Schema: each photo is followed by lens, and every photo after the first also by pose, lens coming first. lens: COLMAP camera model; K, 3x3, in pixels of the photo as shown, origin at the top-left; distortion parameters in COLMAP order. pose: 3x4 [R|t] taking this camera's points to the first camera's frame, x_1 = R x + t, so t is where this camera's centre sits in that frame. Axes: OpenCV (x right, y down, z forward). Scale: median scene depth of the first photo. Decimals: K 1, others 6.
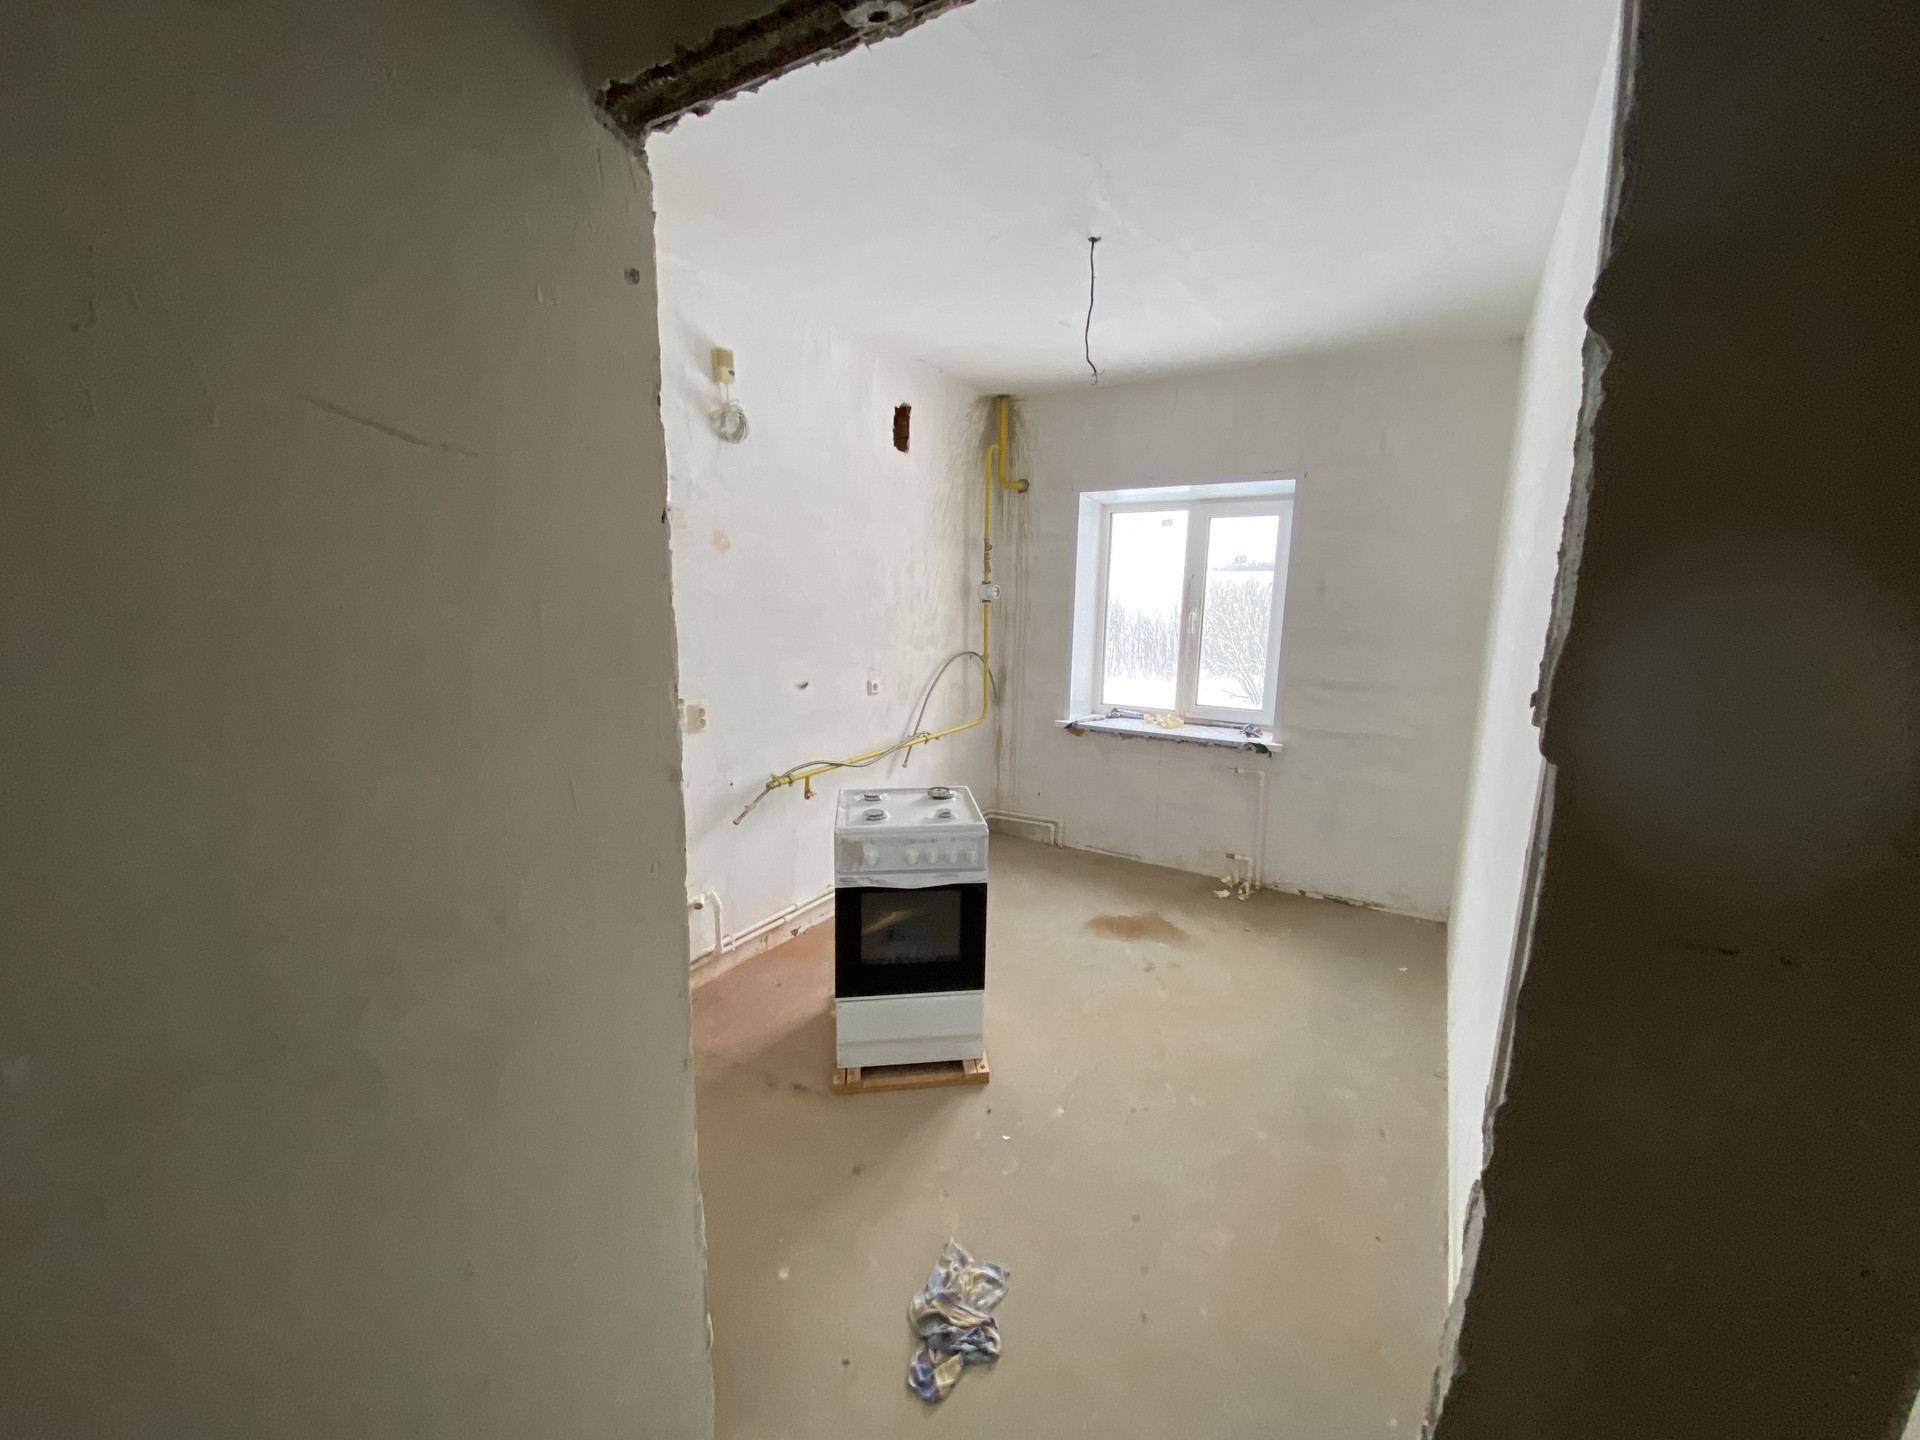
lens RADIAL K [[783.5, 0, 945.0], [0, 783.5, 722.5], [0, 0, 1]] dist [-0.013796, -0.005447]
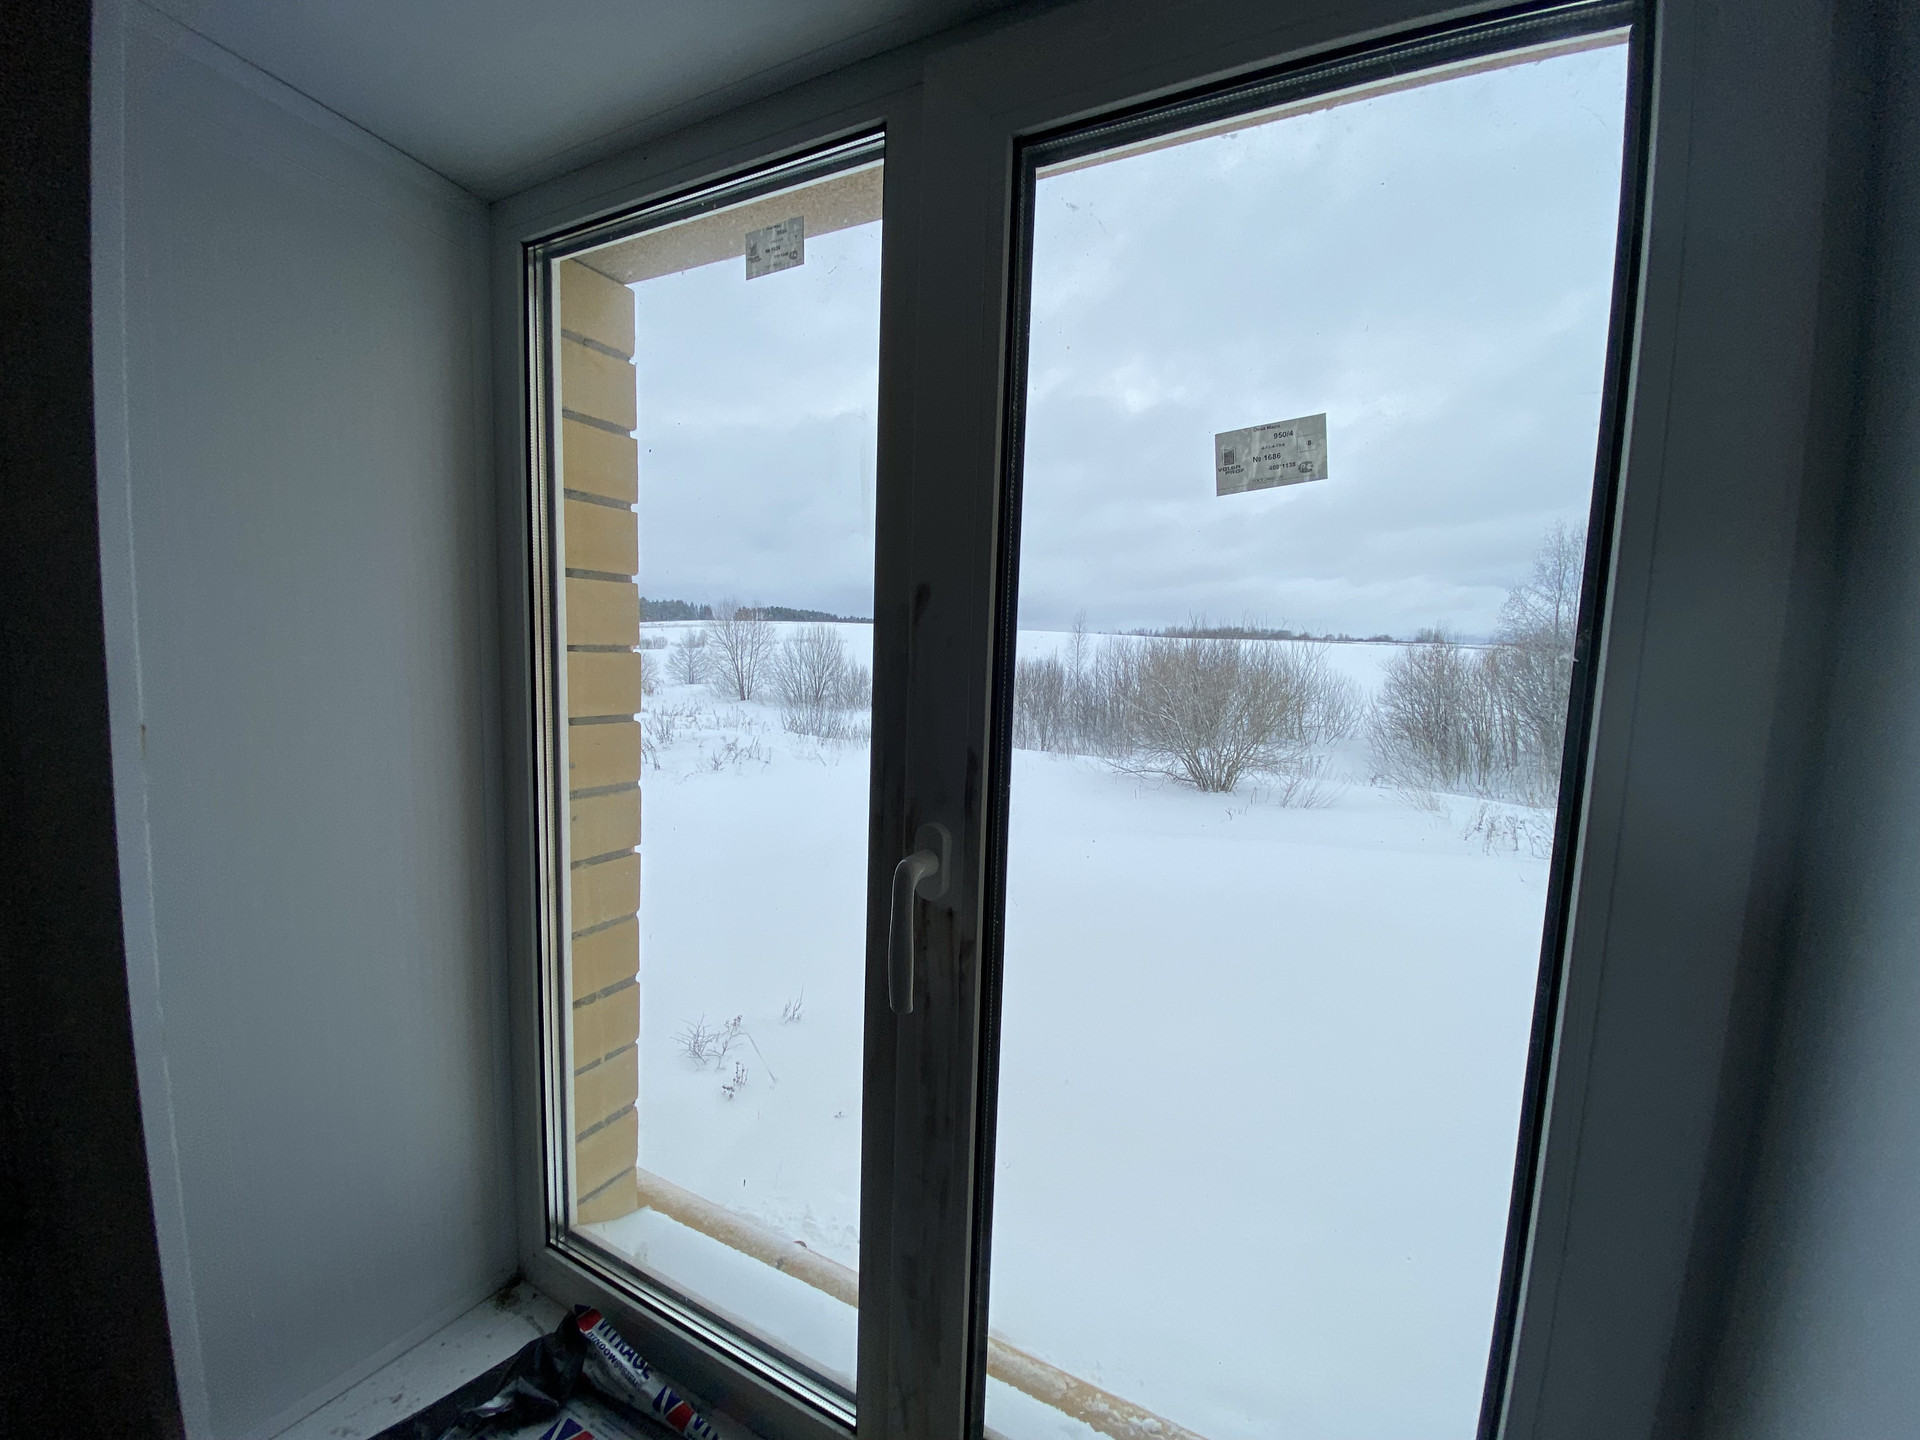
lens RADIAL K [[783.5, 0, 953.9], [0, 783.5, 717.6], [0, 0, 1]] dist [-0.013796, -0.005447]
pose [[0.997013, 0.010490, 0.076523, 0.253407], [-0.004196, 0.996628, -0.081948, -0.126904], [-0.077125, 0.081382, 0.993694, 0.704703]]
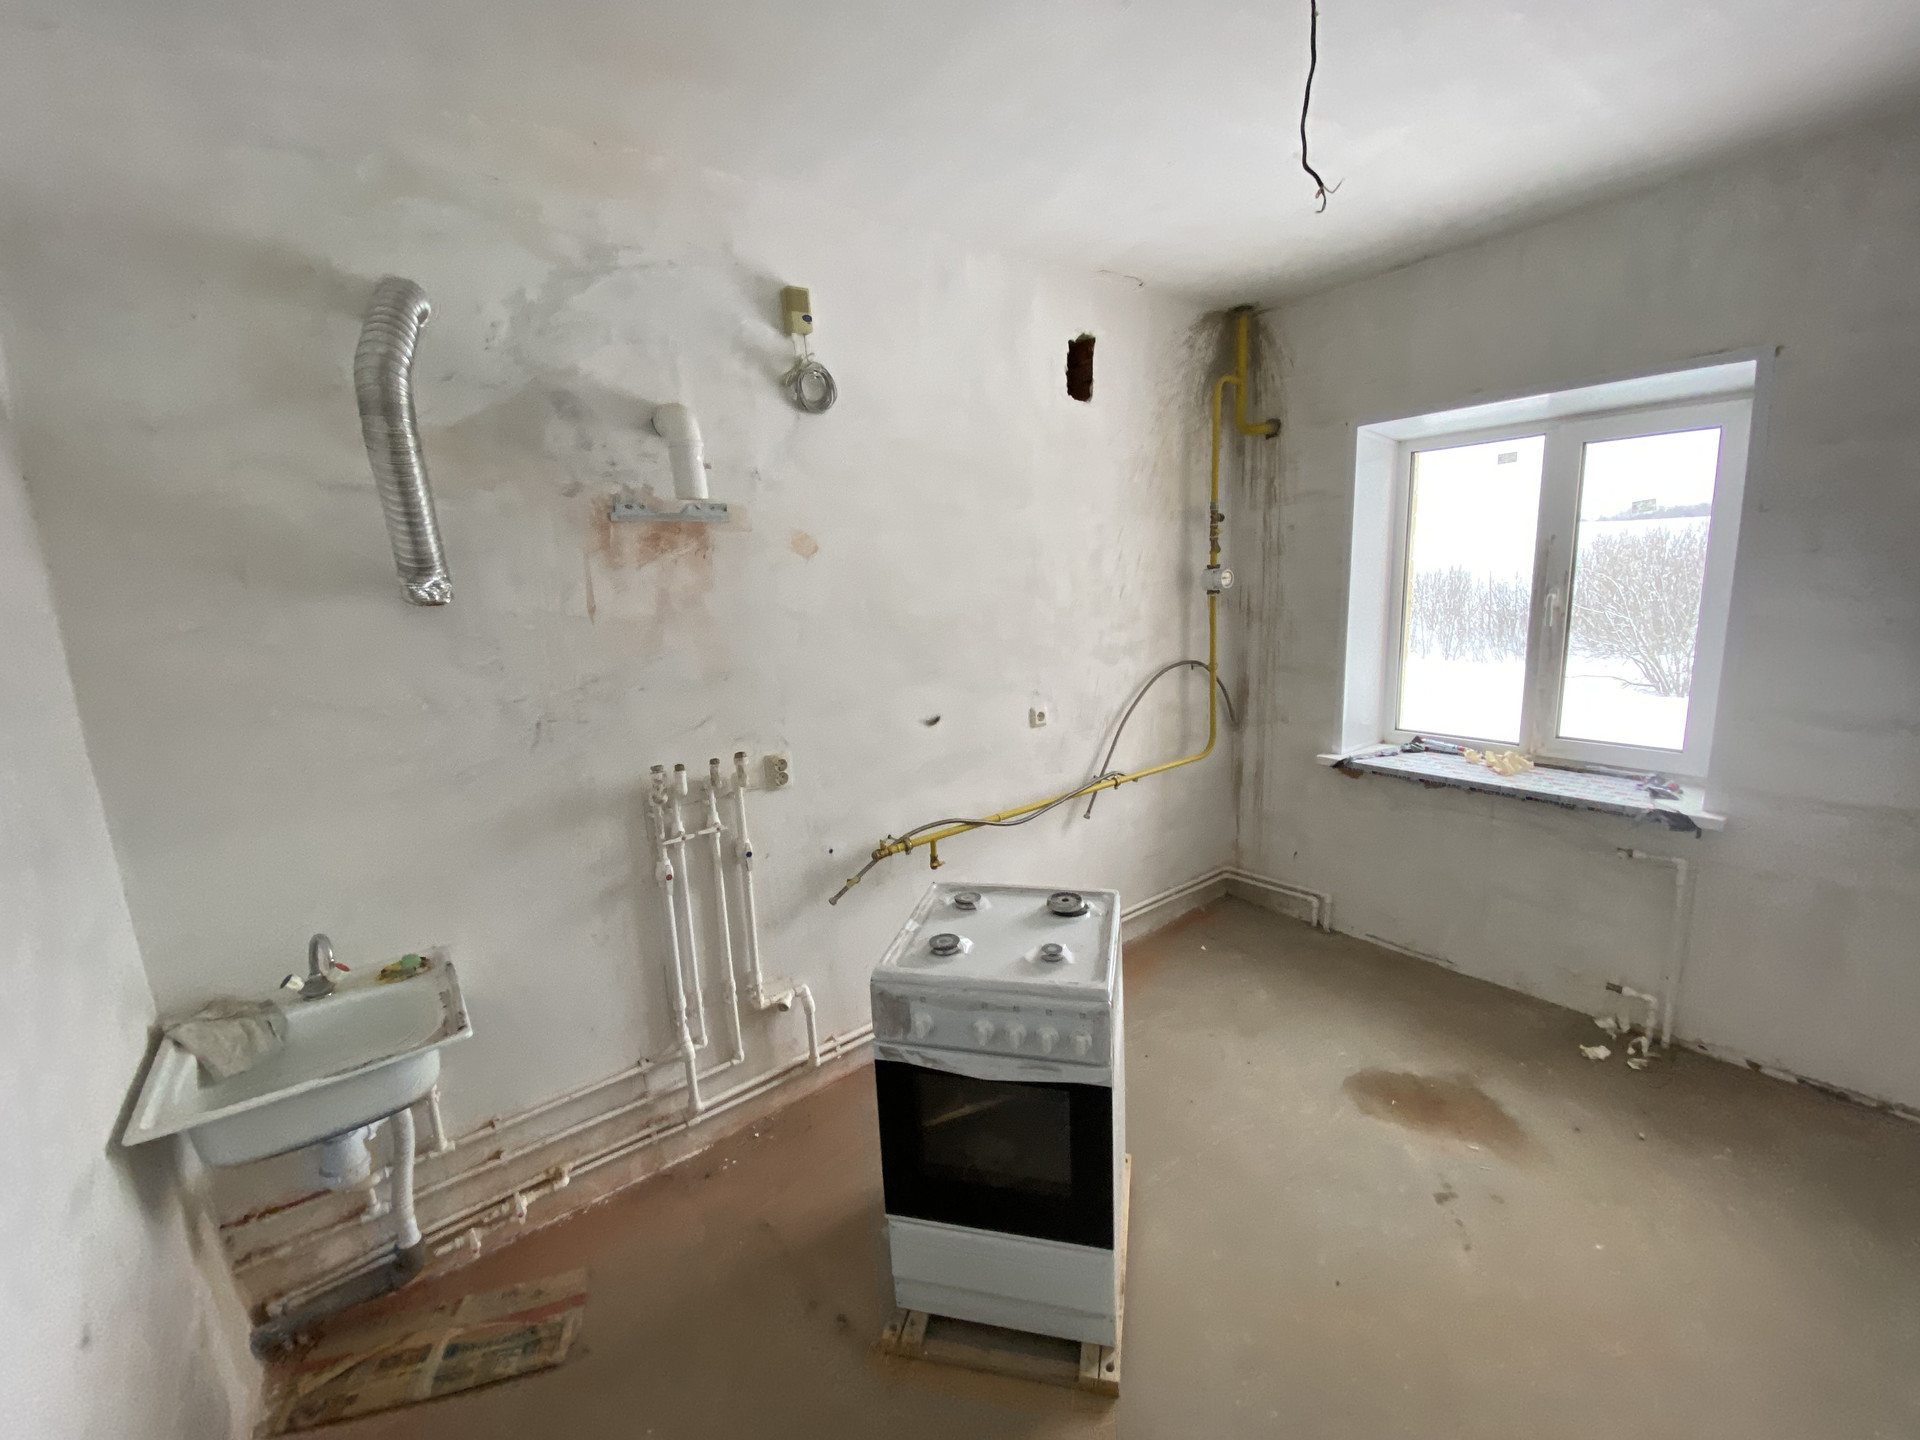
lens RADIAL K [[783.5, 0, 943.7], [0, 783.5, 717.4], [0, 0, 1]] dist [-0.013796, -0.005447]
pose [[0.931536, 0.006442, -0.363592, 0.094347], [-0.001178, 0.999891, 0.014696, -0.054155], [0.363647, -0.013261, 0.931442, 0.251785]]
